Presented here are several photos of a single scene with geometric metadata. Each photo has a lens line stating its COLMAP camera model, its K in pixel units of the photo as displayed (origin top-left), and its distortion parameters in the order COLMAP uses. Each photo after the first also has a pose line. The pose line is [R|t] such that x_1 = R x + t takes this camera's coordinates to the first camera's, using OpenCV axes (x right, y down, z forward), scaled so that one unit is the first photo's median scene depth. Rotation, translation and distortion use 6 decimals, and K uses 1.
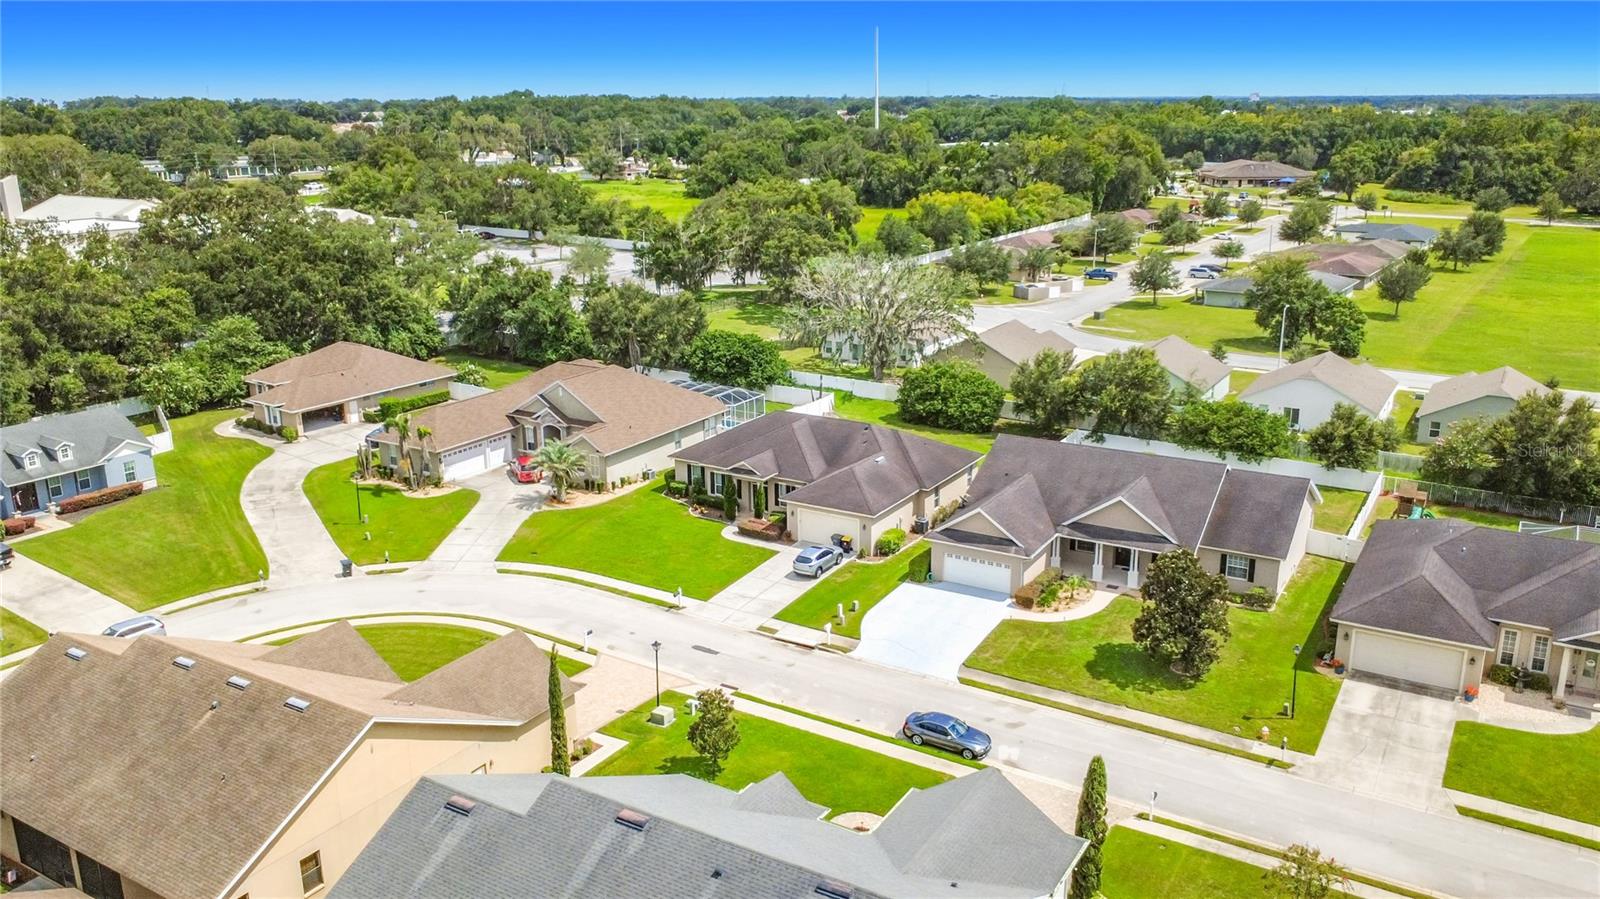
lens RADIAL K [[1189.1, 0, 843.3], [0, 1189.1, 453.1], [0, 0, 1]] dist [0.001381, -0.000354]
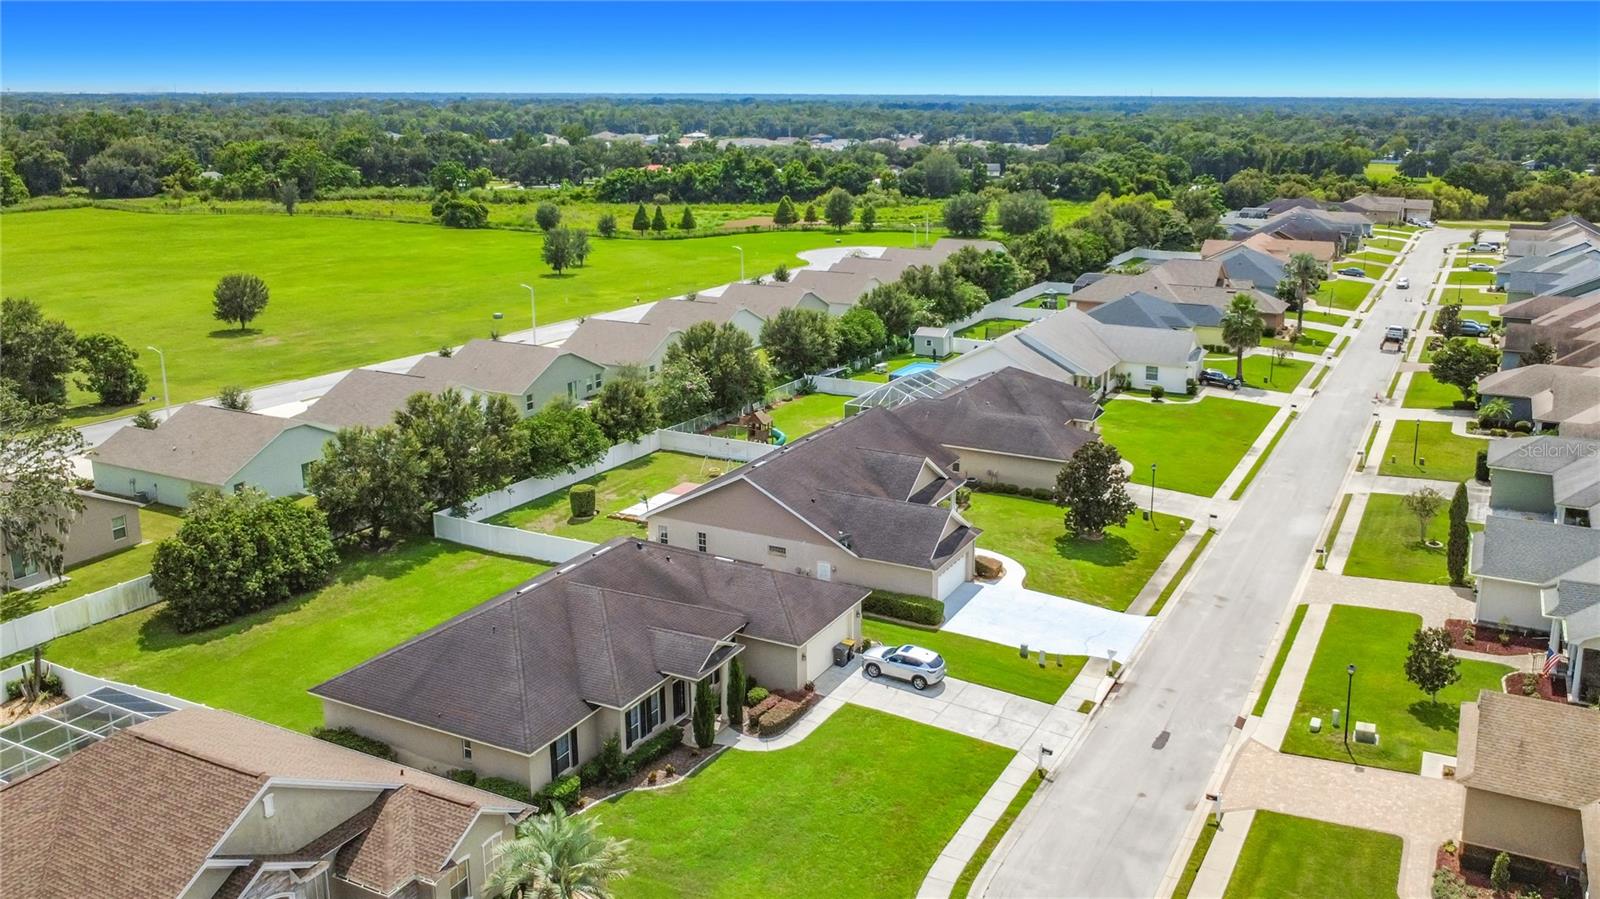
lens RADIAL K [[1189.1, 0, 843.3], [0, 1189.1, 453.1], [0, 0, 1]] dist [0.001381, -0.000354]
pose [[-0.029121, -0.282760, 0.958749, -0.596832], [0.283542, 0.917421, 0.279183, -0.218433], [-0.958518, 0.279975, 0.053458, 0.788178]]
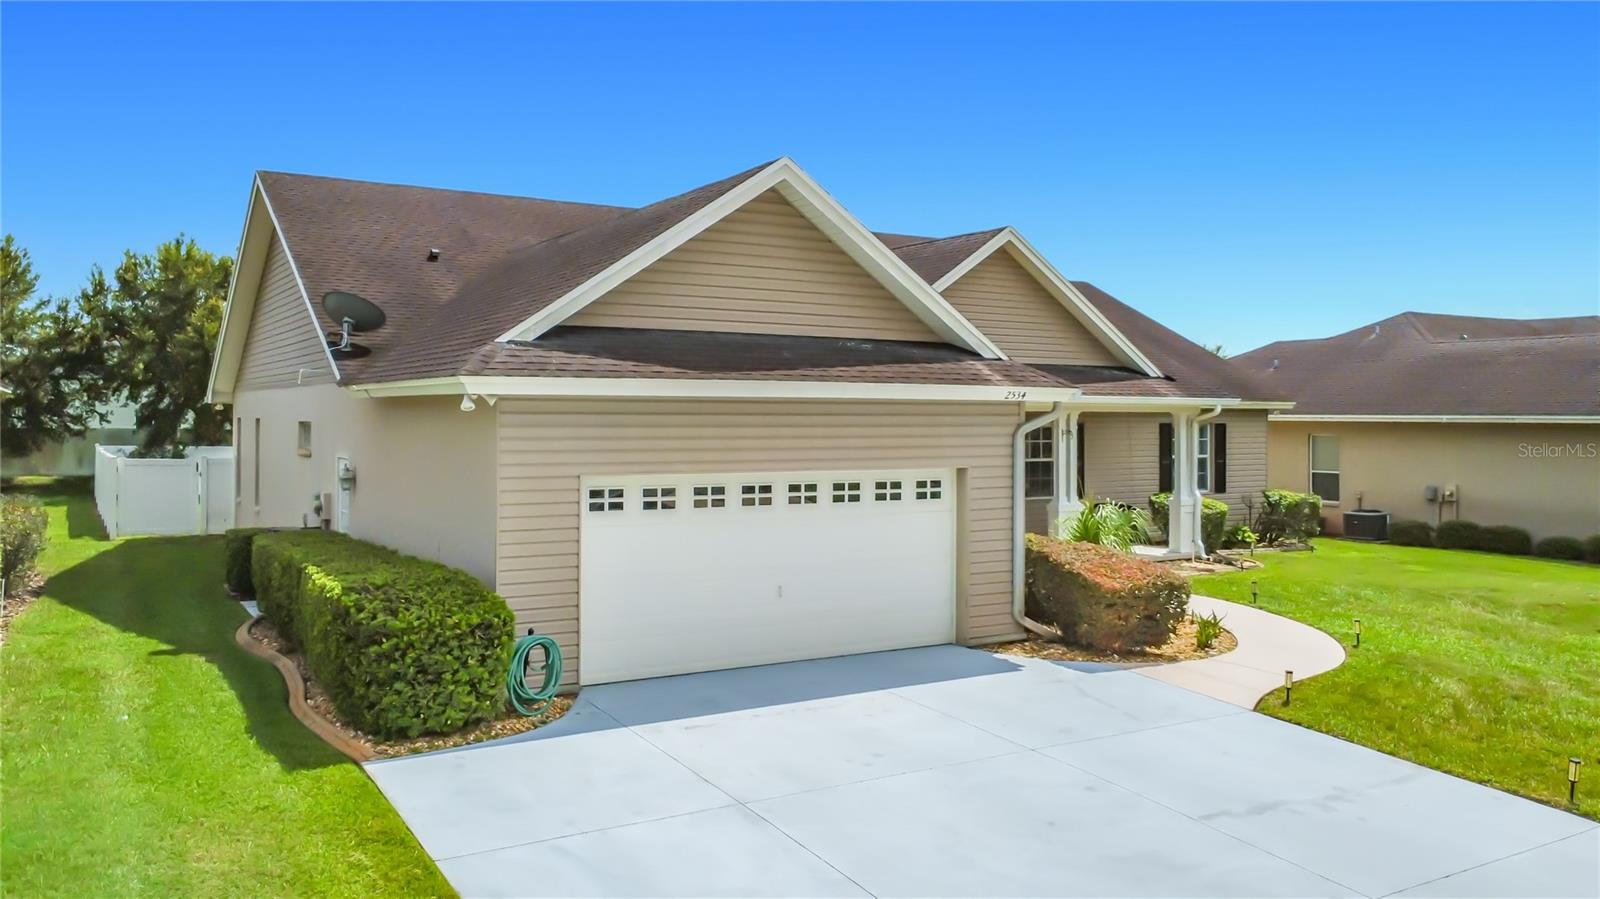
lens RADIAL K [[1215.2, 0, 800.5], [0, 1215.2, 410.1], [0, 0, 1]] dist [-0.000367, -0.001728]
pose [[0.490944, 0.005097, 0.871176, -0.027163], [0.234476, 0.962310, -0.137767, 0.081338], [-0.839044, 0.271906, 0.471245, 0.716415]]
